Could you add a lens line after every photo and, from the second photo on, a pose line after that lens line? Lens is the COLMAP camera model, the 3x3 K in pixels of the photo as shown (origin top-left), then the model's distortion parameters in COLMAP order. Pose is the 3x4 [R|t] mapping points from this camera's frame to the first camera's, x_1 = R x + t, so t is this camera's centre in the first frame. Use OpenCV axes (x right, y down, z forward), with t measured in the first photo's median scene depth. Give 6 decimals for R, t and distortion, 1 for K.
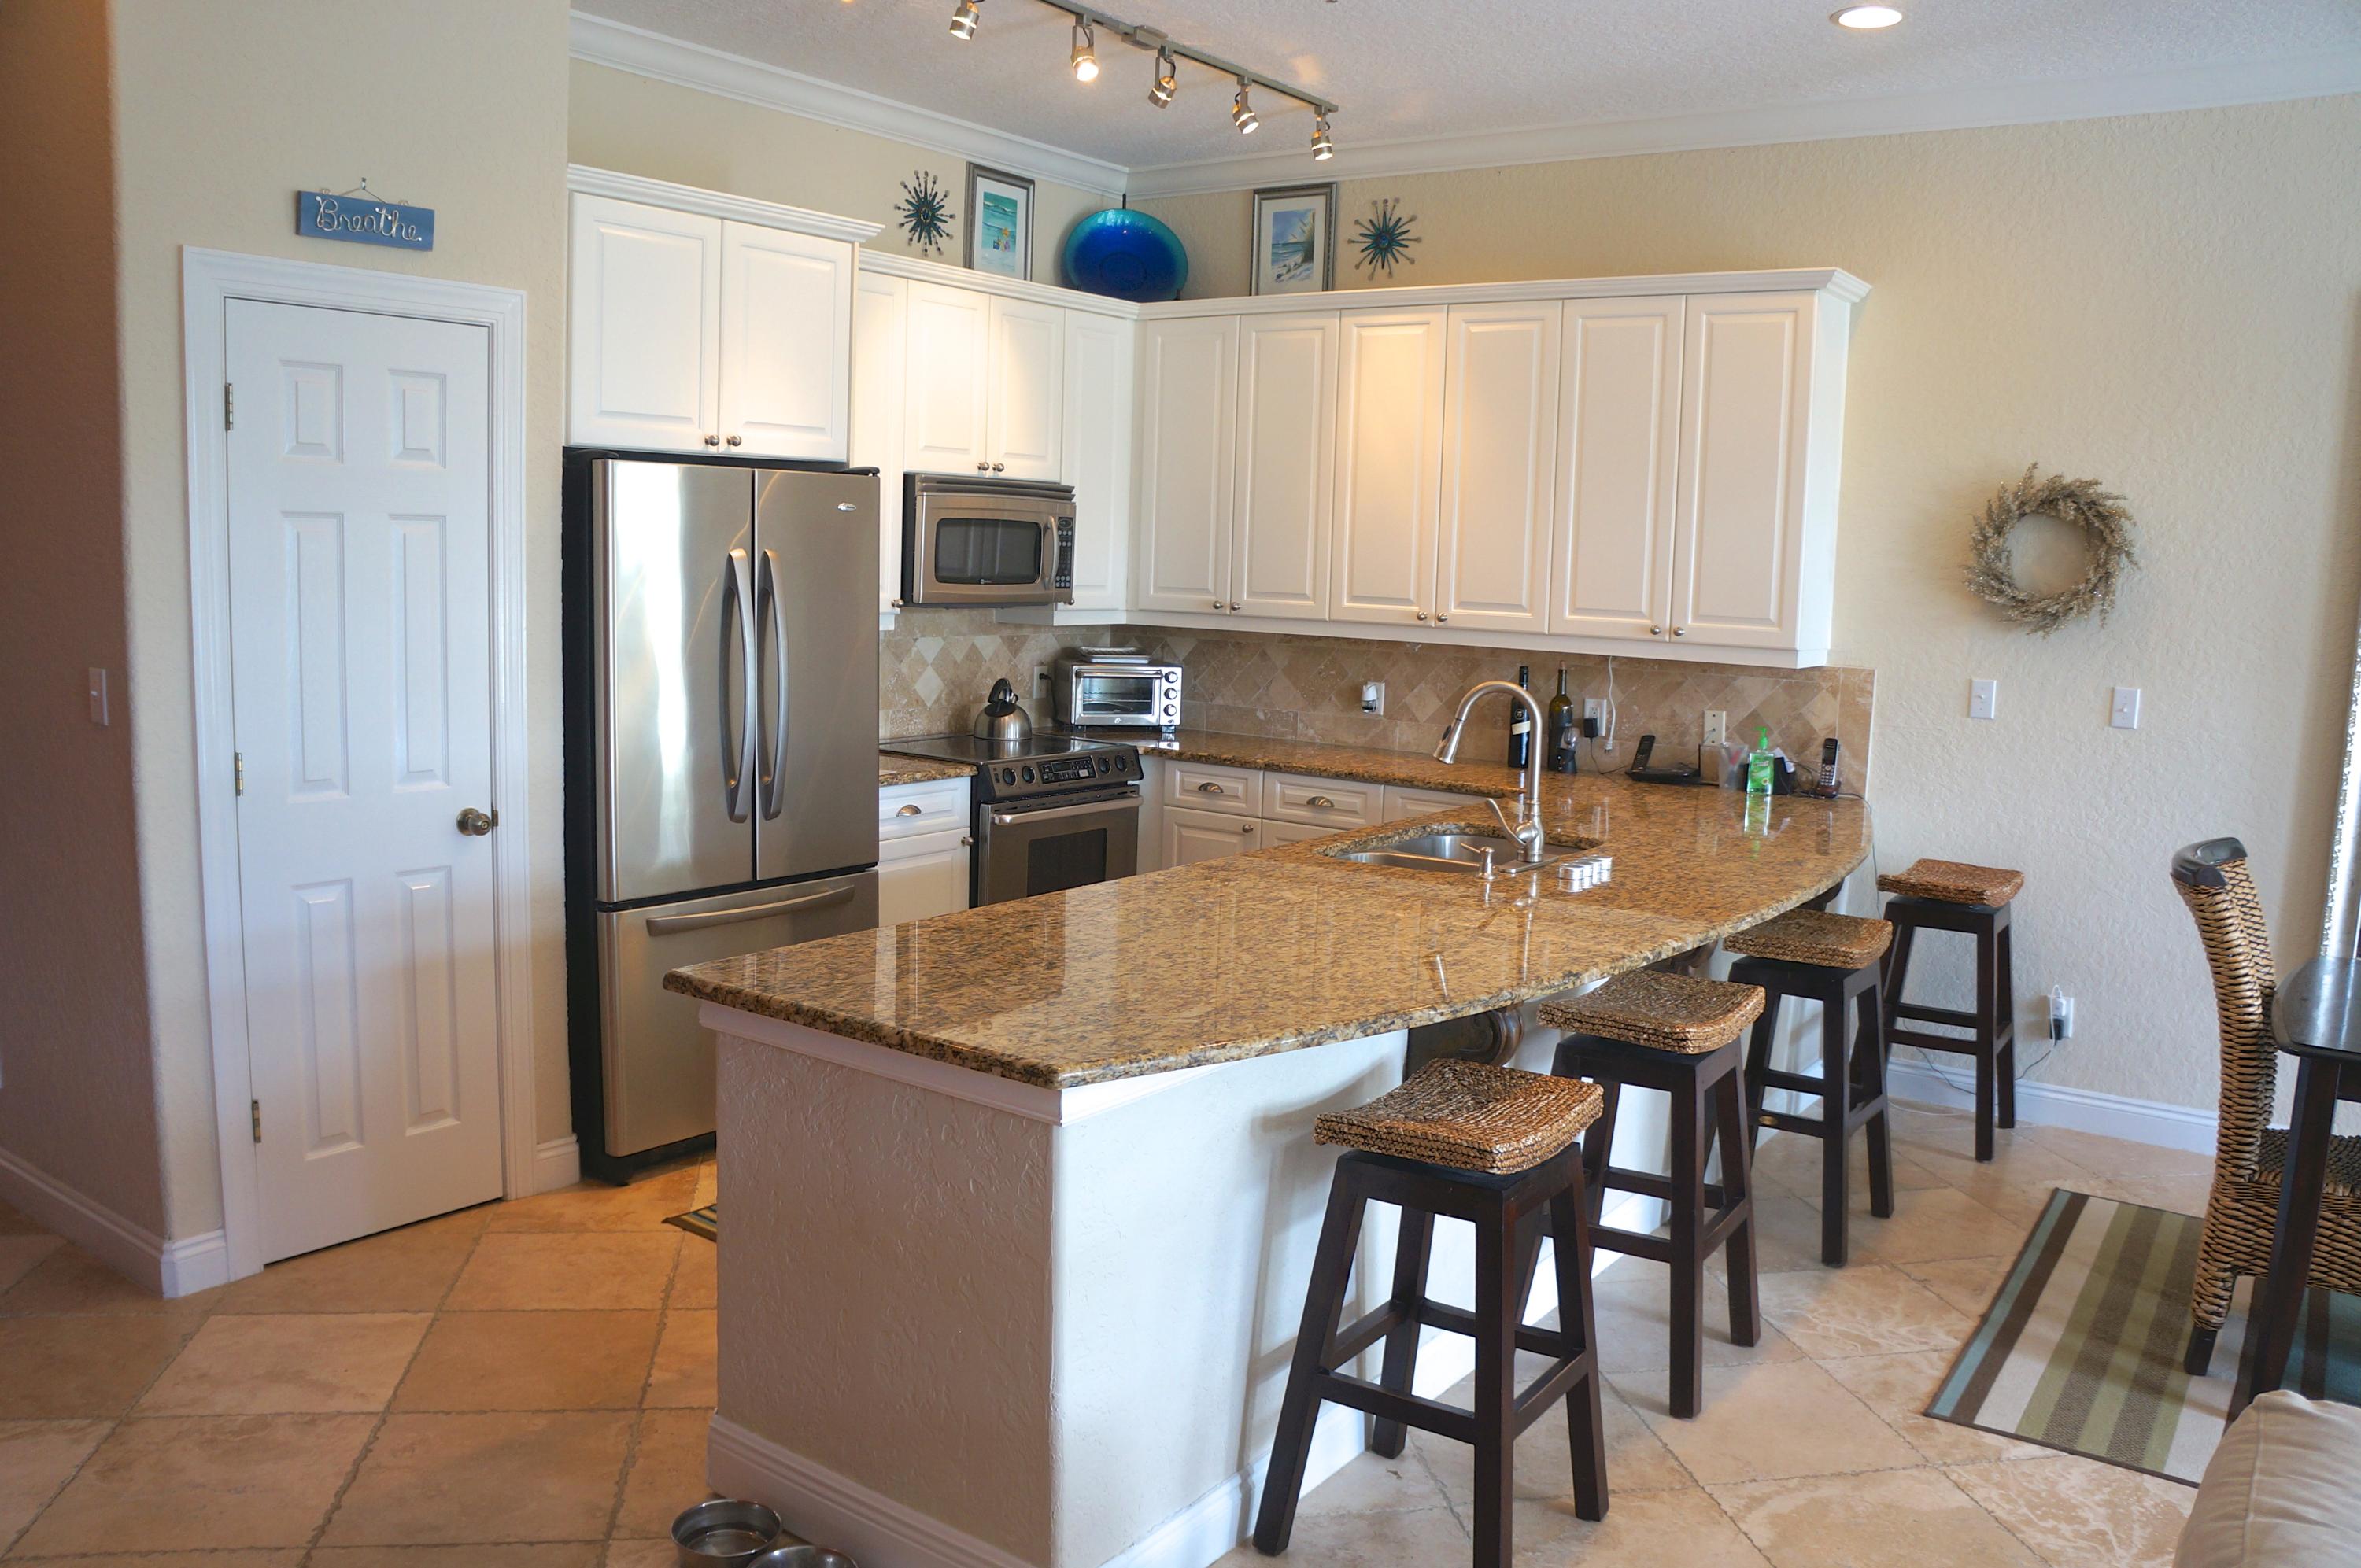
lens RADIAL K [[1838.9, 0, 1167.1], [0, 1838.9, 812.0], [0, 0, 1]] dist [-0.195979, 0.145166]
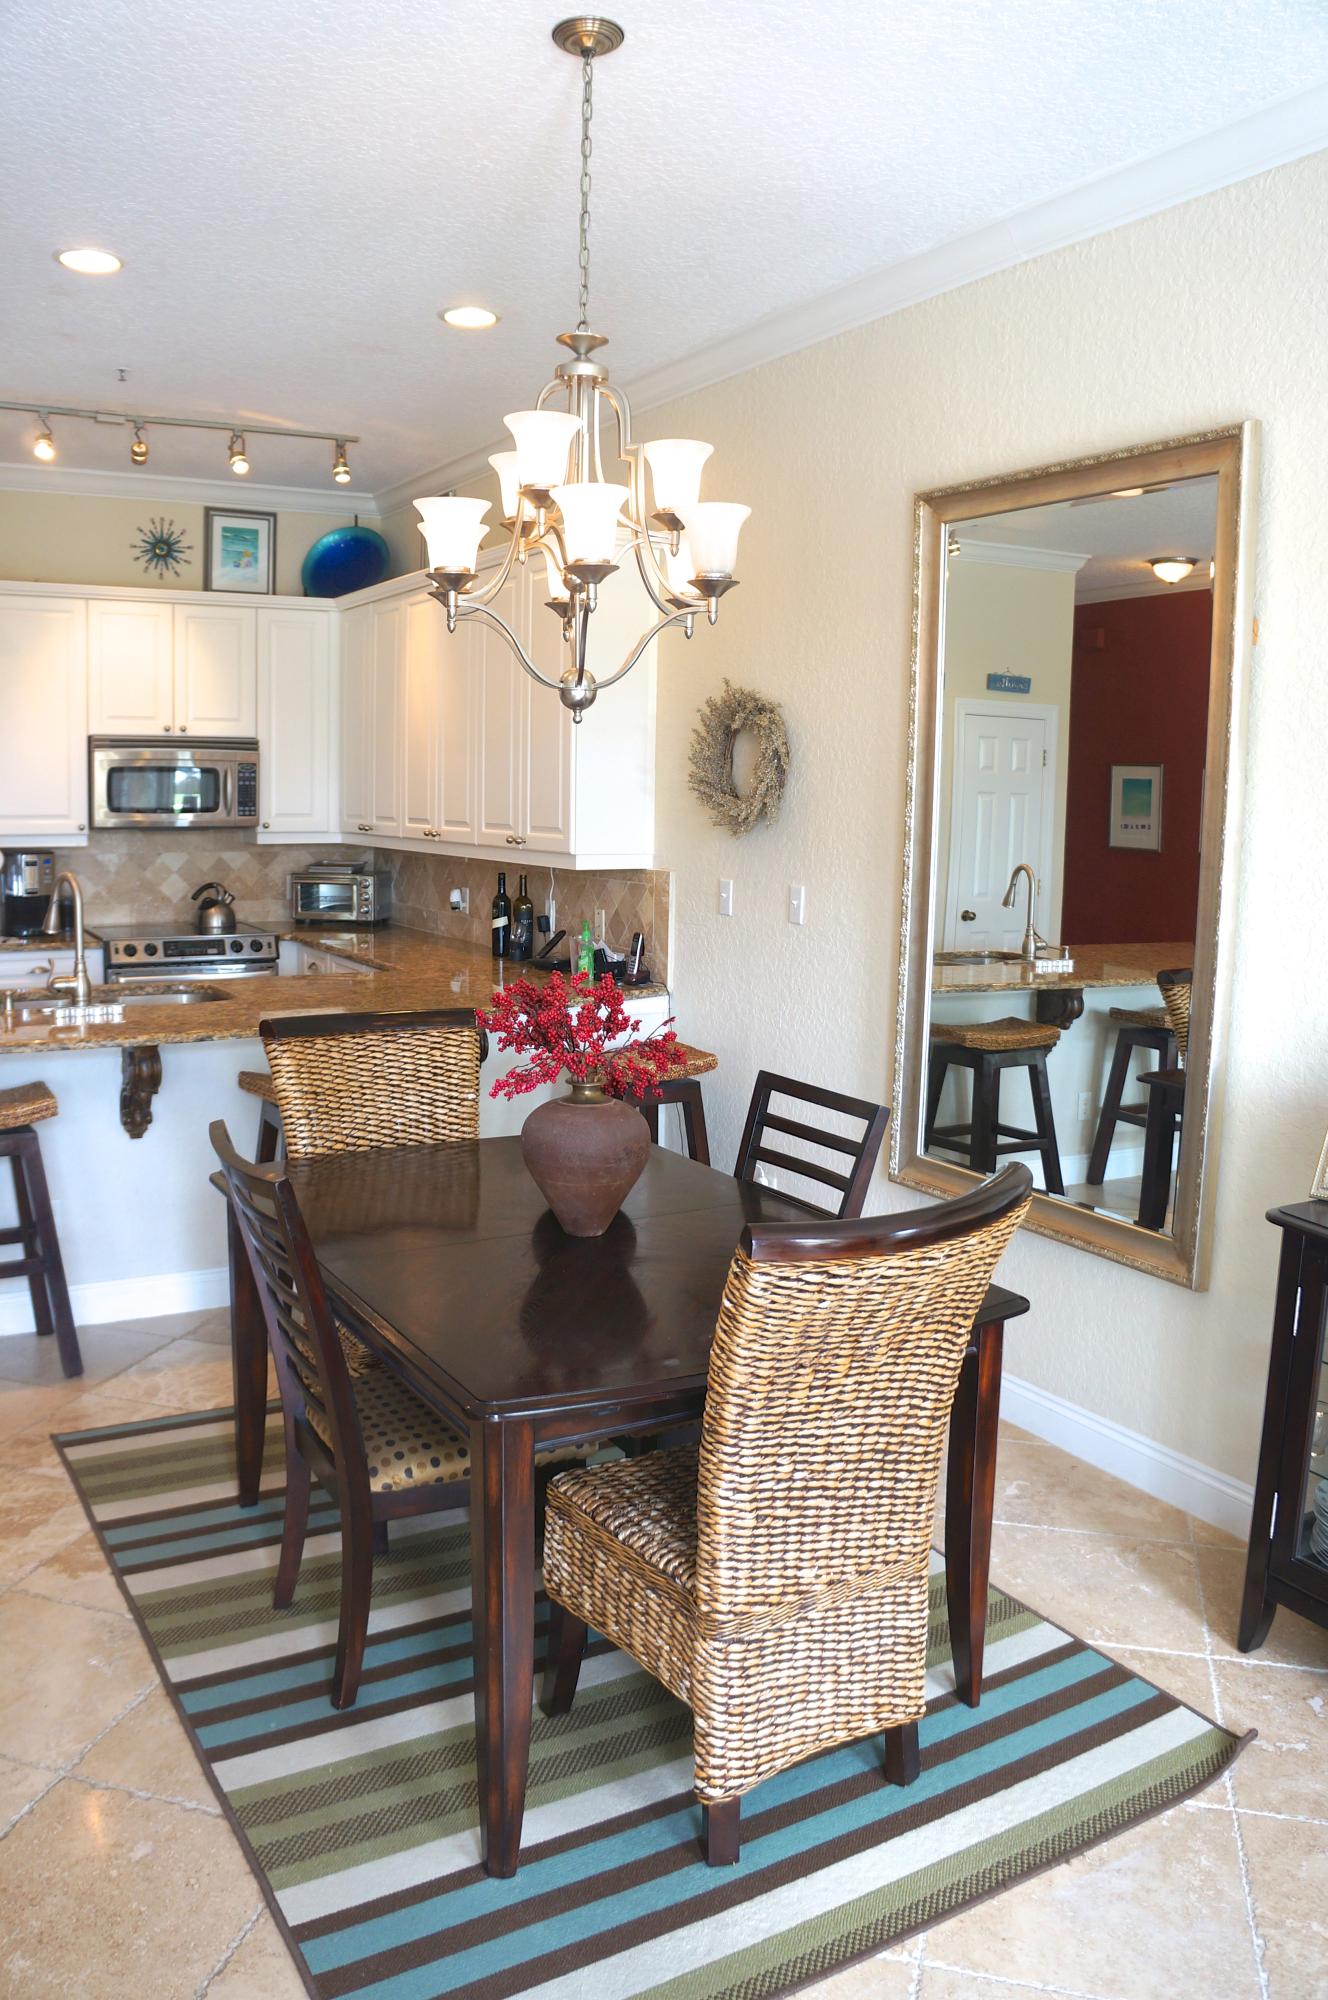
lens RADIAL K [[1558.0, 0, 664.0], [0, 1558.0, 1000.0], [0, 0, 1]] dist [-0.195979, 0.145166]
pose [[0.913940, 0.041157, -0.403757, 0.755380], [-0.048199, 0.998811, -0.007287, 0.007475], [0.402977, 0.026121, 0.914837, 0.103932]]
